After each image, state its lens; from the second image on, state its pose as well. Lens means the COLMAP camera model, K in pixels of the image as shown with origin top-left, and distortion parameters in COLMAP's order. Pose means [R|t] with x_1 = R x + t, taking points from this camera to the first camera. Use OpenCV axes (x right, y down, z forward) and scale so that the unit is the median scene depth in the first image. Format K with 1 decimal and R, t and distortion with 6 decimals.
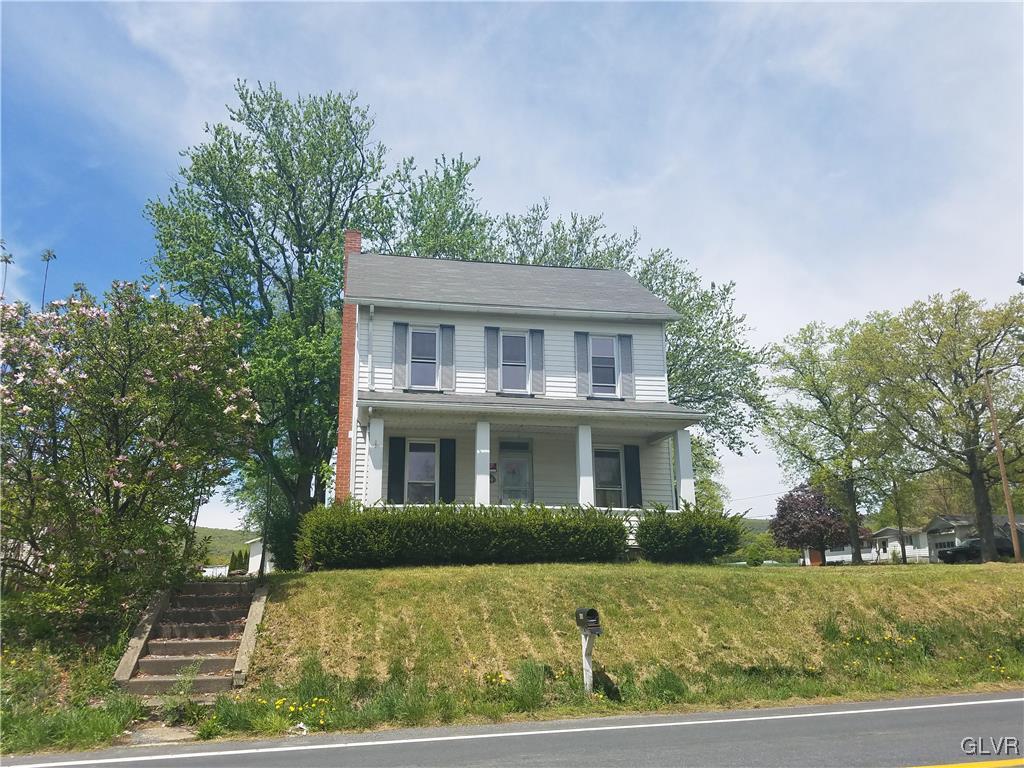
lens RADIAL K [[763.4, 0, 541.9], [0, 763.4, 470.5], [0, 0, 1]] dist [0.123047, 0.001614]
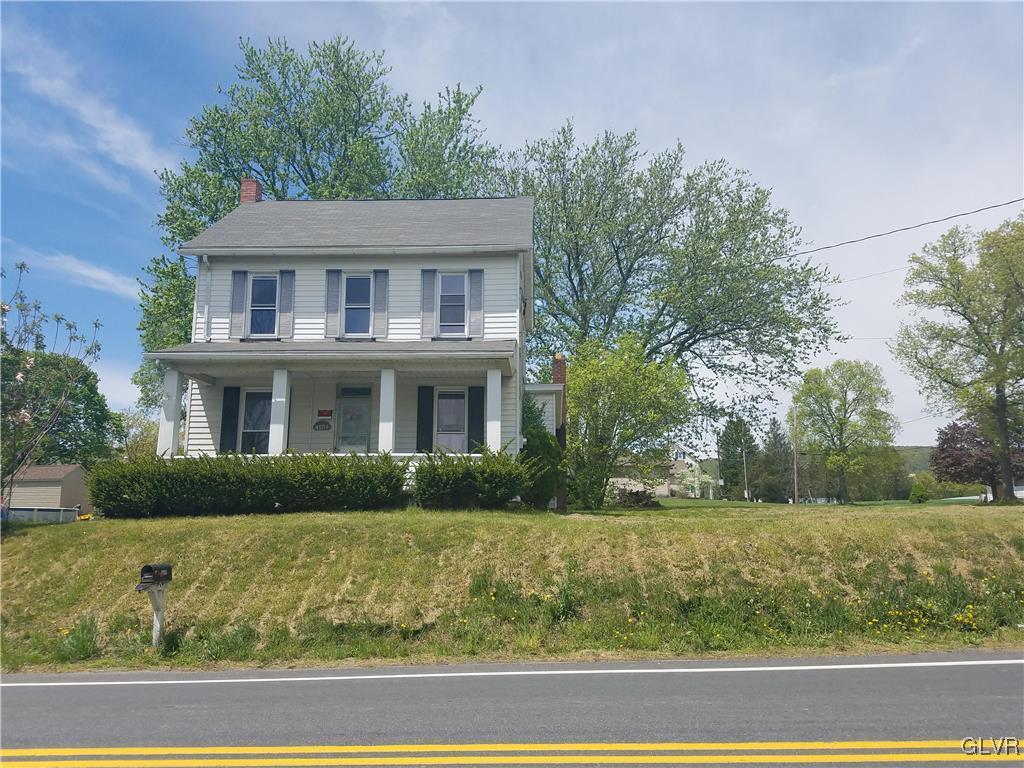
lens RADIAL K [[763.4, 0, 541.9], [0, 763.4, 470.5], [0, 0, 1]] dist [0.123047, 0.001614]
pose [[0.982338, -0.021650, -0.185860, 0.367510], [0.035773, 0.996692, 0.072974, 0.004186], [0.183666, -0.078334, 0.979863, 0.064838]]
